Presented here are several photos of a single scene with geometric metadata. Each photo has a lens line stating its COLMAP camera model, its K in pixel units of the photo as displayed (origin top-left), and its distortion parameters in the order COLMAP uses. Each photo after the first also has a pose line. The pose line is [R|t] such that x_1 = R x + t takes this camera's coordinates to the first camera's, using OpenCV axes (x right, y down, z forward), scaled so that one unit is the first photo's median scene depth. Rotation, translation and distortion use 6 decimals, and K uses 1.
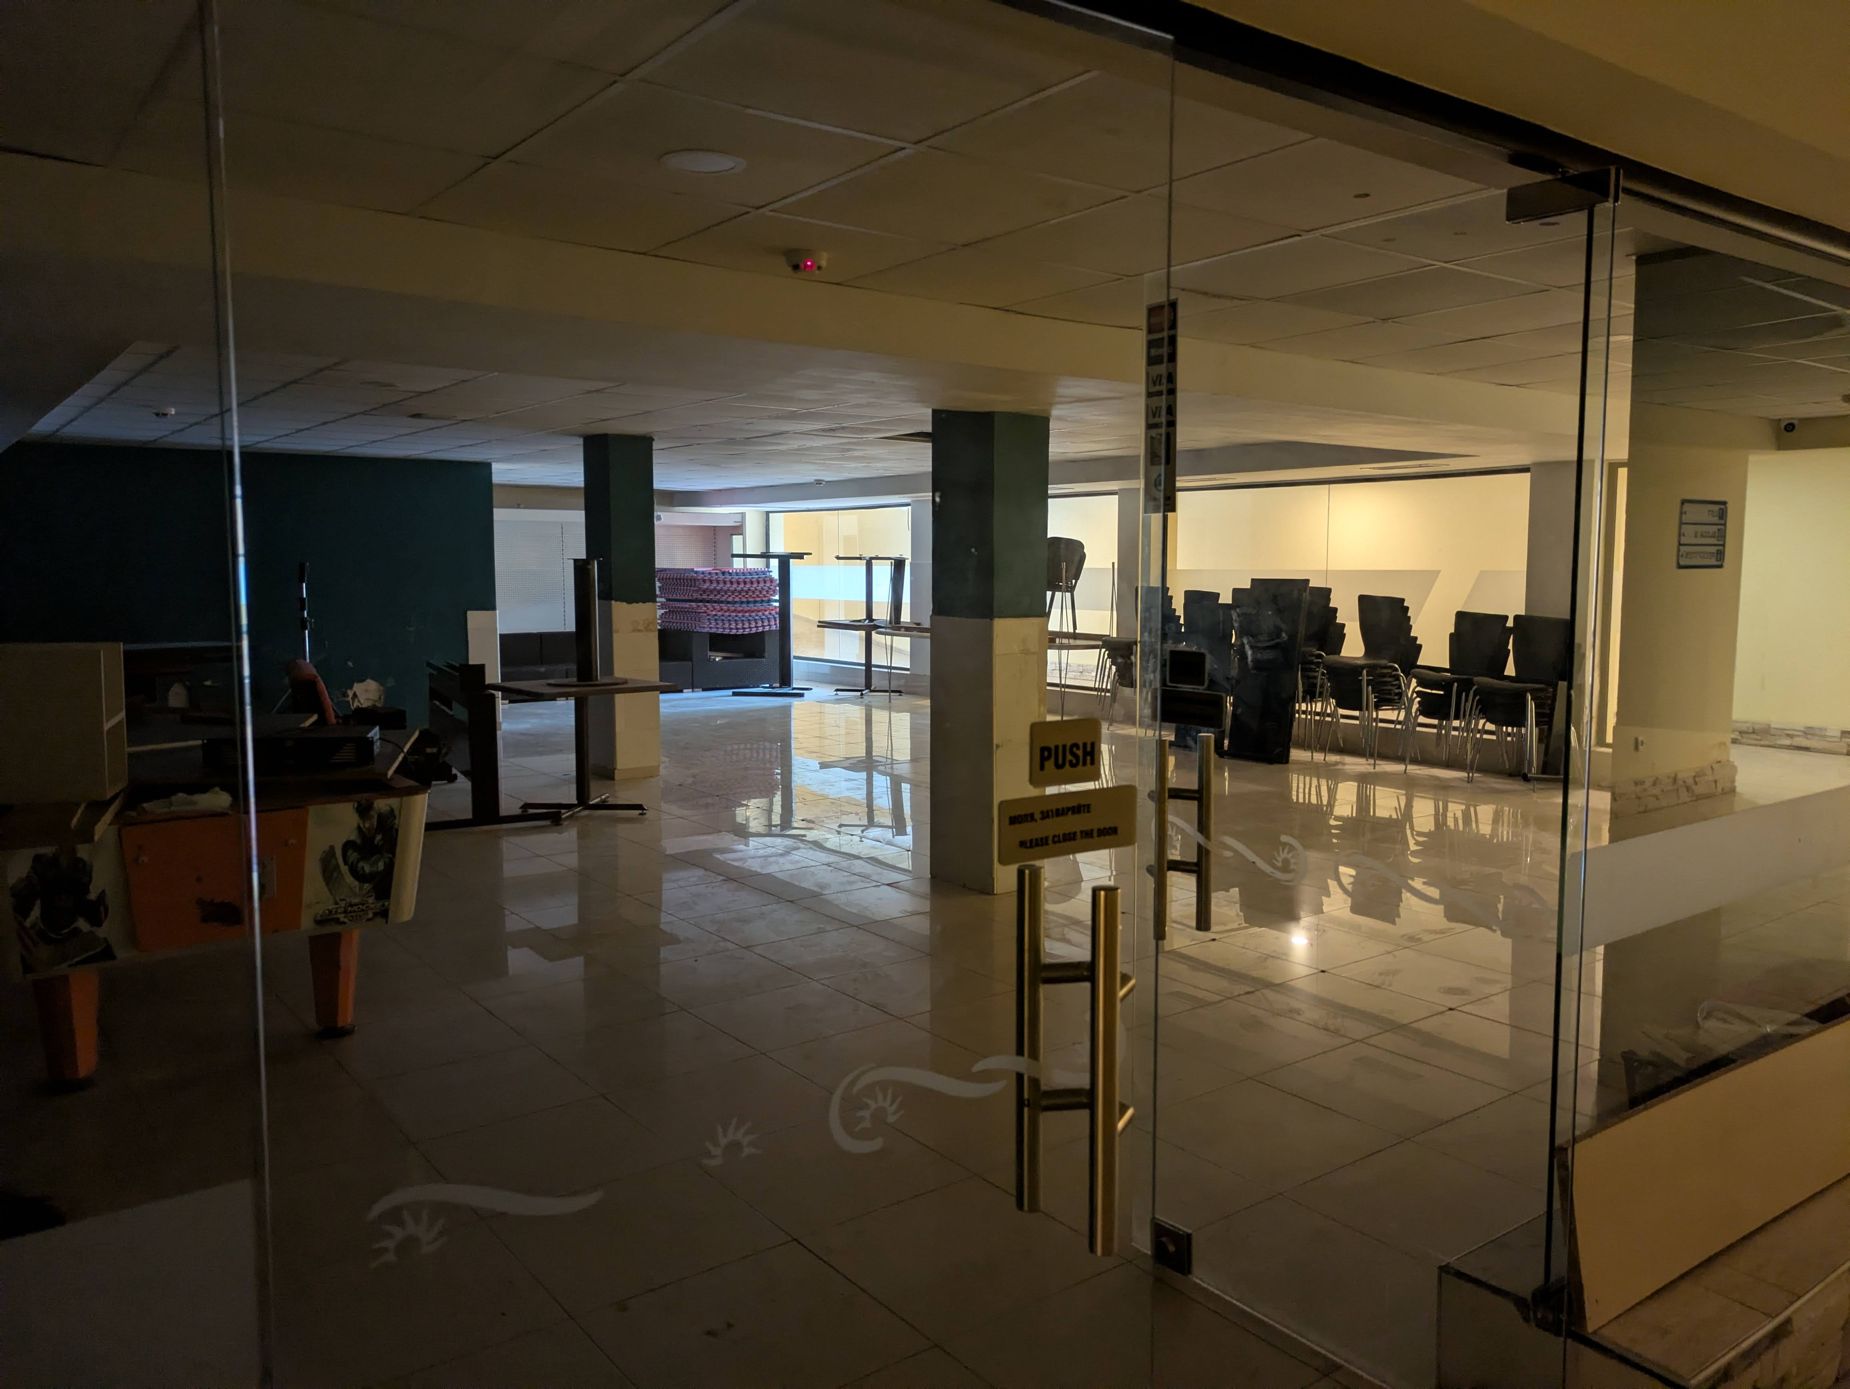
lens RADIAL K [[1387.1, 0, 934.8], [0, 1387.1, 685.5], [0, 0, 1]] dist [0.040038, -0.013205]
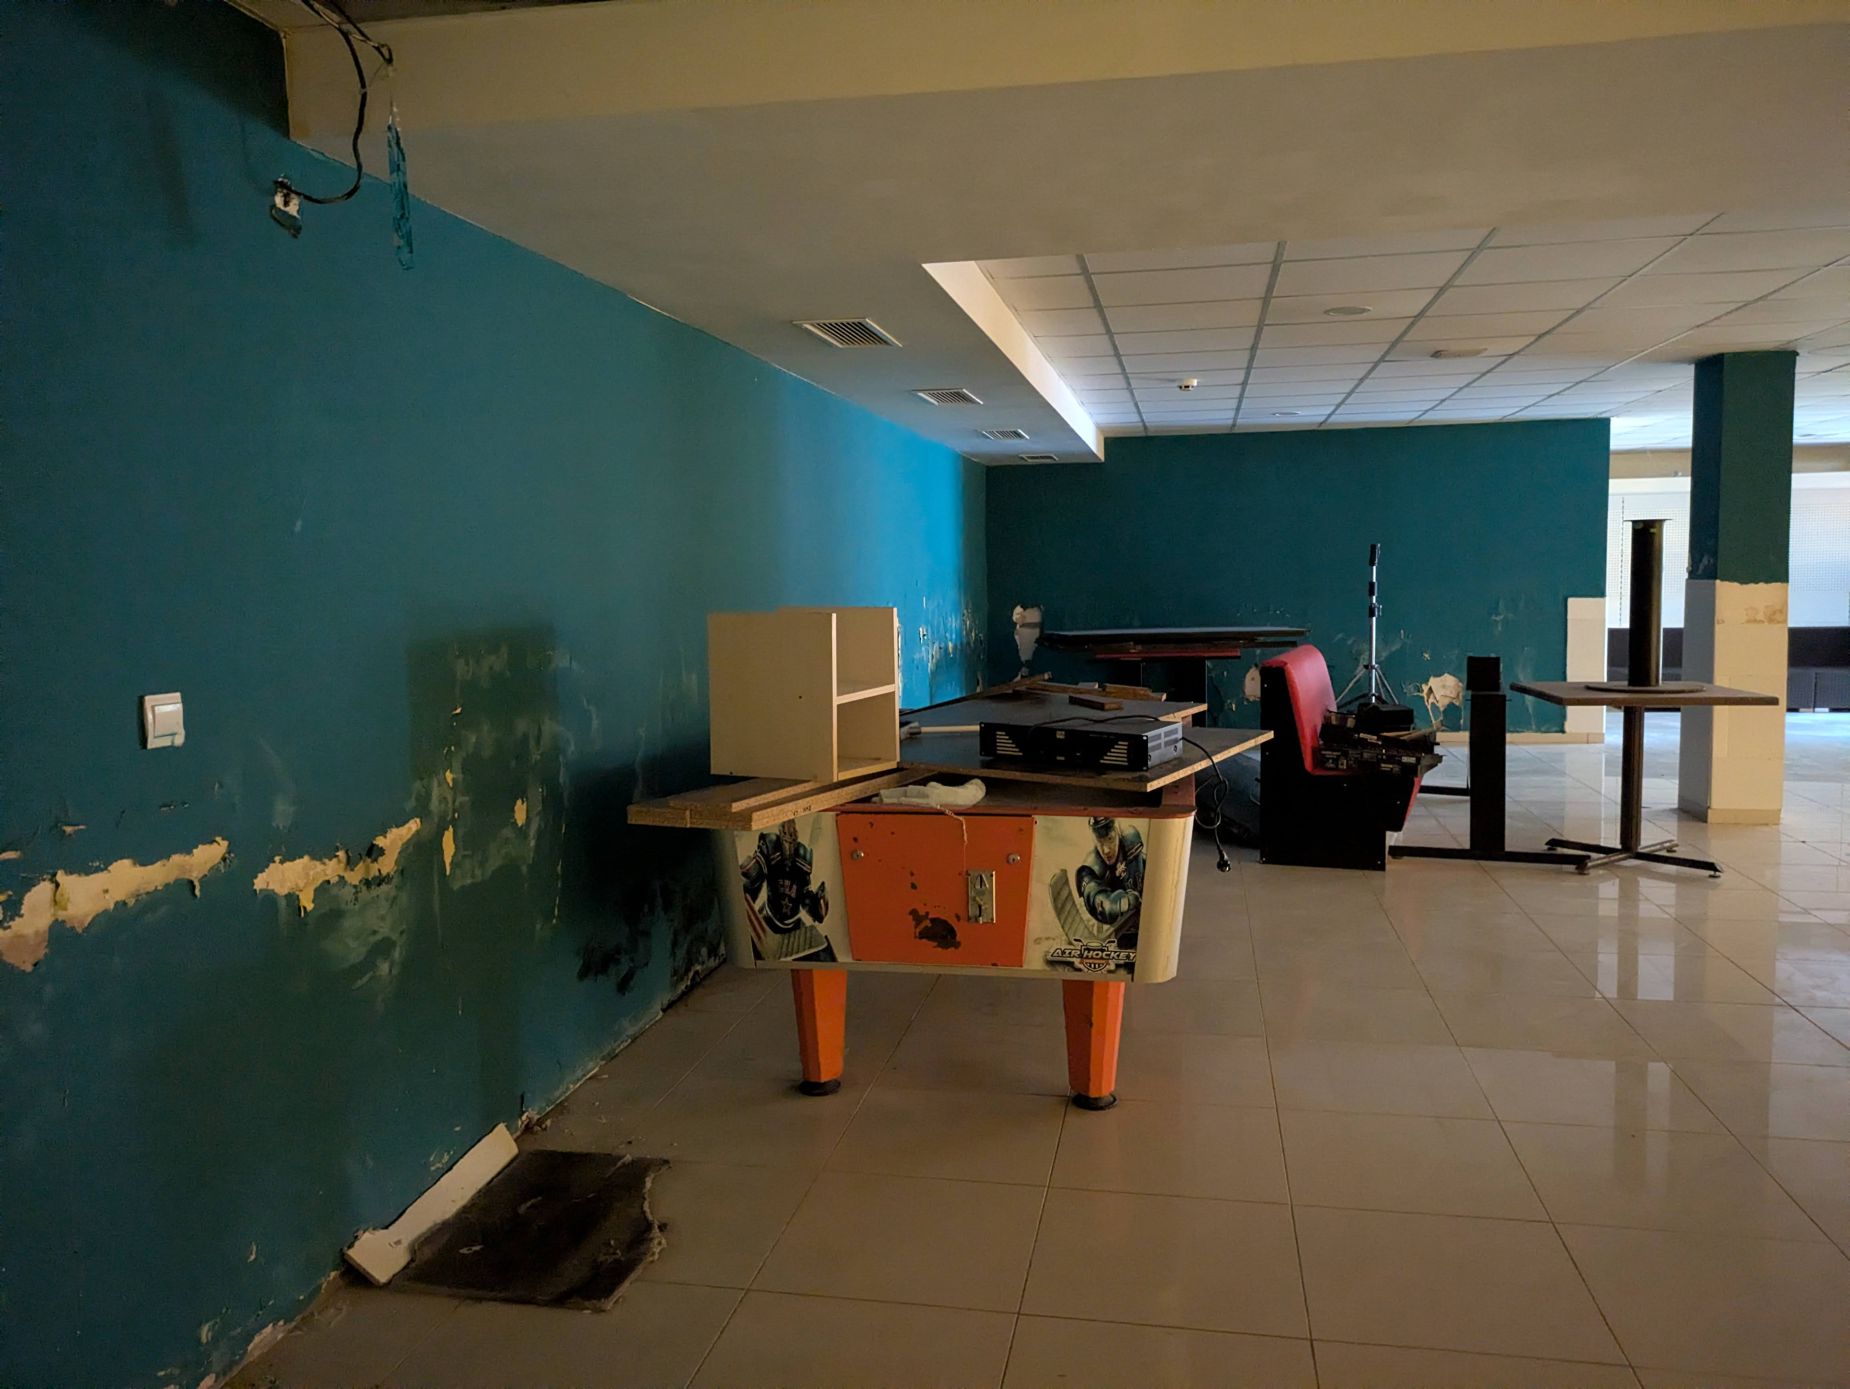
lens RADIAL K [[1387.1, 0, 931.2], [0, 1387.1, 682.9], [0, 0, 1]] dist [0.040038, -0.013205]
pose [[0.673193, 0.052282, -0.737616, 0.039136], [-0.052851, 0.998348, 0.022527, -0.001572], [0.737575, 0.023818, 0.674845, 0.186719]]
